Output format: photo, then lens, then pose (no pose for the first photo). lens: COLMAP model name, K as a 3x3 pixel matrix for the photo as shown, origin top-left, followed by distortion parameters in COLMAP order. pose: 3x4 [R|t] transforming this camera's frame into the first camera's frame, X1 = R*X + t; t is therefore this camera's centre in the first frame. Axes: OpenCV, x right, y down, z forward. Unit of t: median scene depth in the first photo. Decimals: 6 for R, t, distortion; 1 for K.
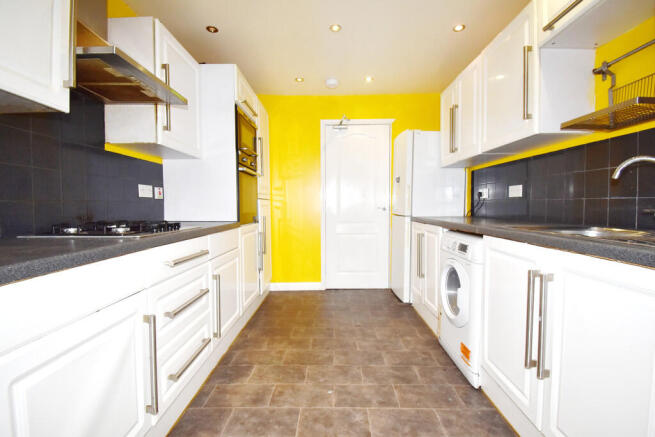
lens RADIAL K [[322.9, 0, 327.1], [0, 322.9, 218.3], [0, 0, 1]] dist [0.000158, -0.000190]
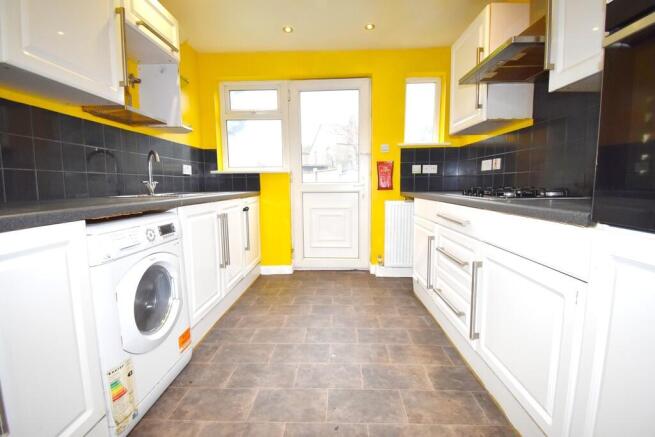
lens RADIAL K [[322.9, 0, 327.0], [0, 322.9, 218.9], [0, 0, 1]] dist [0.000158, -0.000190]
pose [[-0.999767, 0.010179, 0.019017, 0.005561], [0.012928, 0.988526, 0.150498, -0.051944], [-0.017267, 0.150709, -0.988427, 1.834772]]
